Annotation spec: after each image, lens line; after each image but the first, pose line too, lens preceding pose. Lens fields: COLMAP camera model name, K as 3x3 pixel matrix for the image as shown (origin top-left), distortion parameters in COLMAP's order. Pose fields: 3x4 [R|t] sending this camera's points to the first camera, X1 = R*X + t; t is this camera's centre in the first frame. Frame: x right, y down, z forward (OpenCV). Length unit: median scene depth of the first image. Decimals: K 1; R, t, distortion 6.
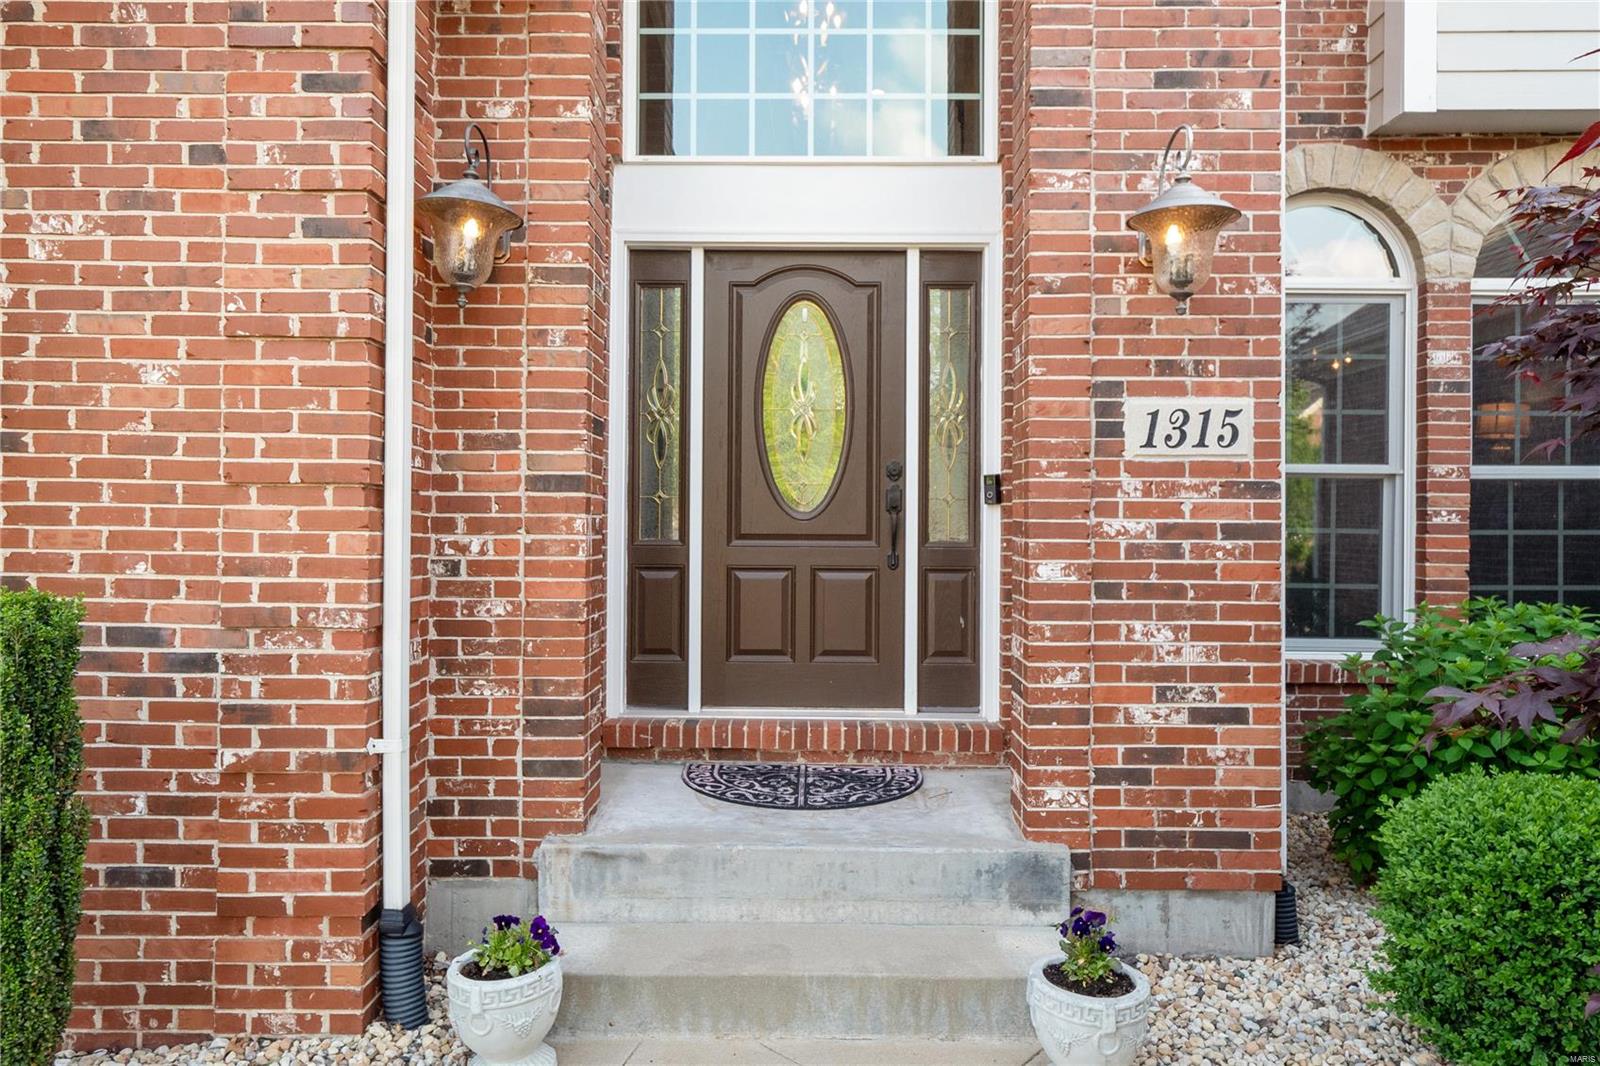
lens RADIAL K [[1032.3, 0, 792.1], [0, 1032.3, 515.9], [0, 0, 1]] dist [-0.004451, -0.000597]
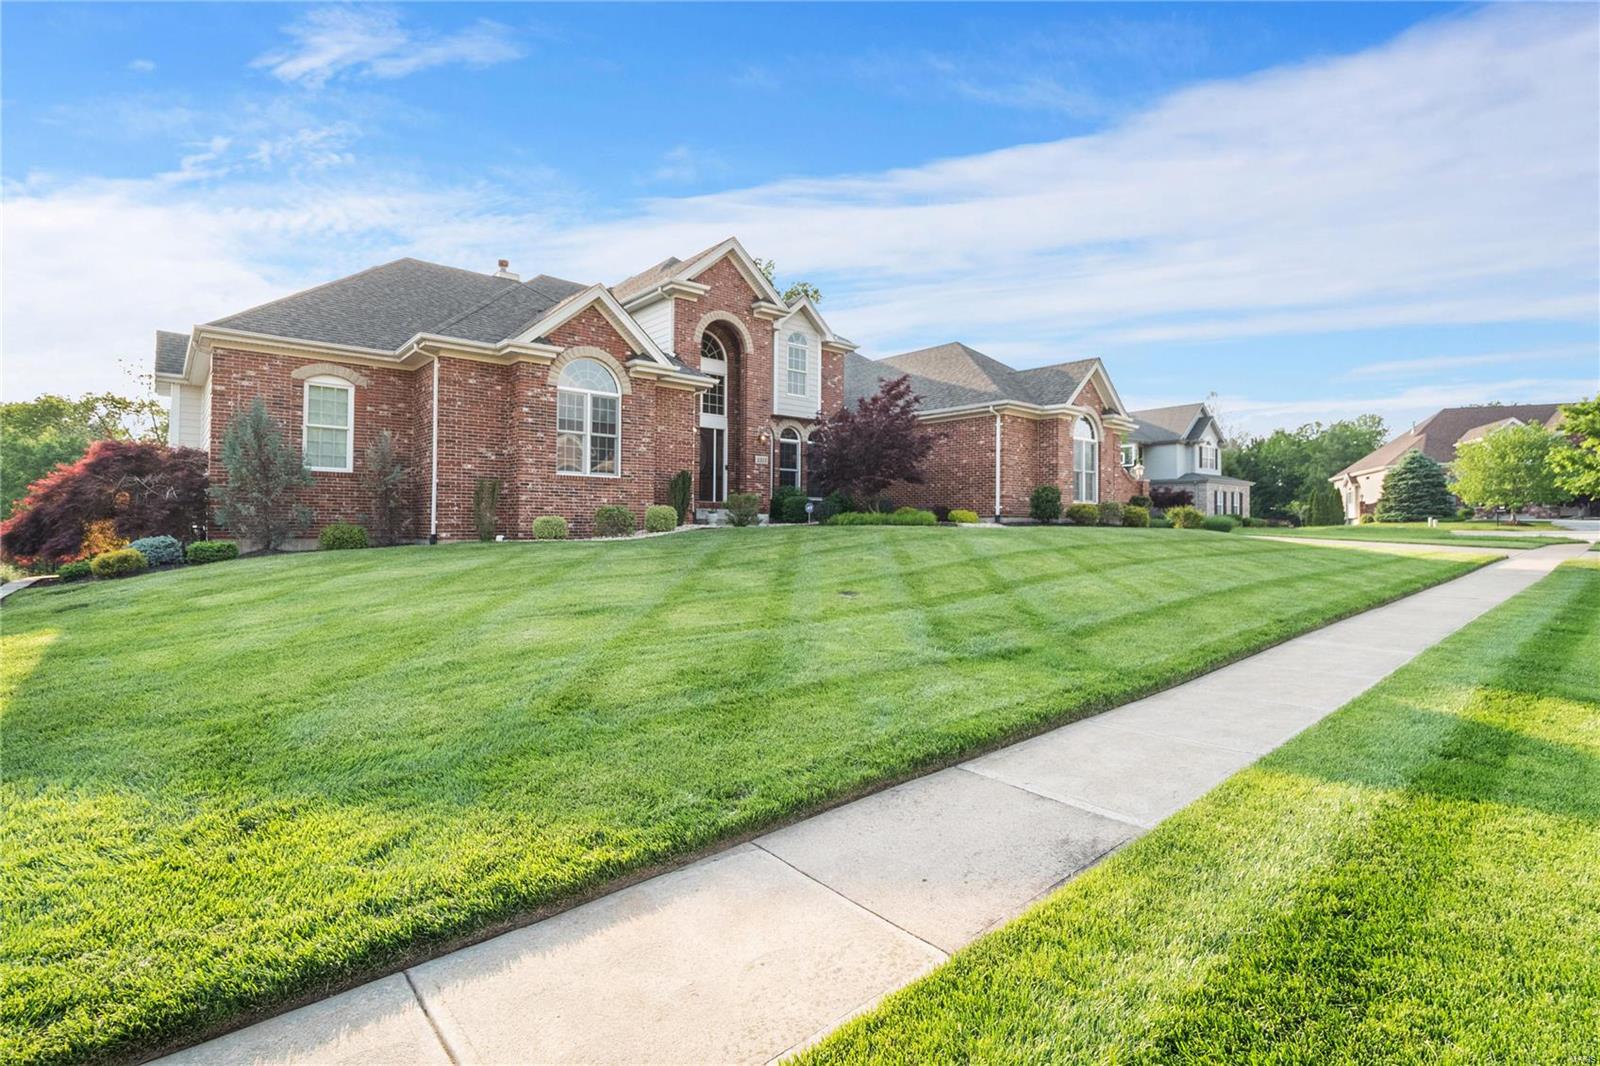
lens RADIAL K [[749.1, 0, 792.4], [0, 749.1, 516.4], [0, 0, 1]] dist [-0.006321, -0.000878]
pose [[0.748862, 0.009708, 0.662655, -3.345234], [-0.008734, 0.999950, -0.004780, 0.387828], [-0.662668, -0.002208, 0.748910, -3.601288]]
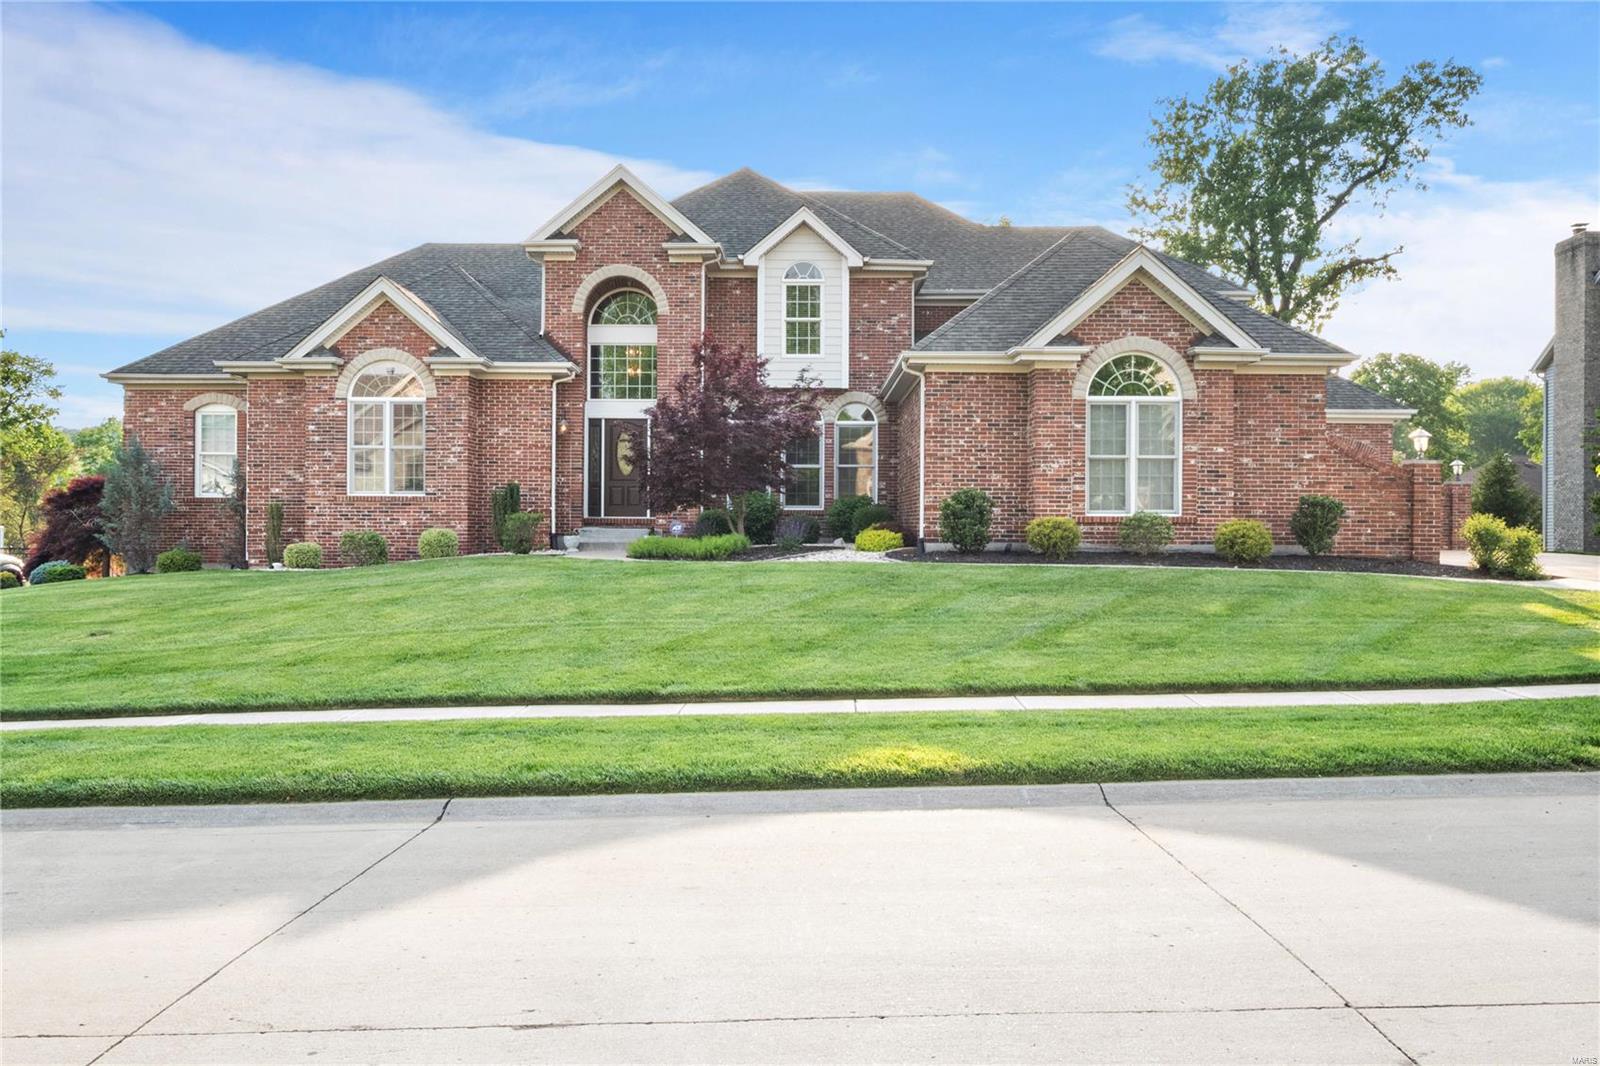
lens RADIAL K [[1312.7, 0, 800.0], [0, 1312.7, 533.0], [0, 0, 1]] dist [-0.003210, -0.000469]
pose [[0.999957, 0.001060, 0.009198, 0.971526], [-0.001177, 0.999919, 0.012653, 0.236639], [-0.009184, -0.012663, 0.999878, -6.464128]]
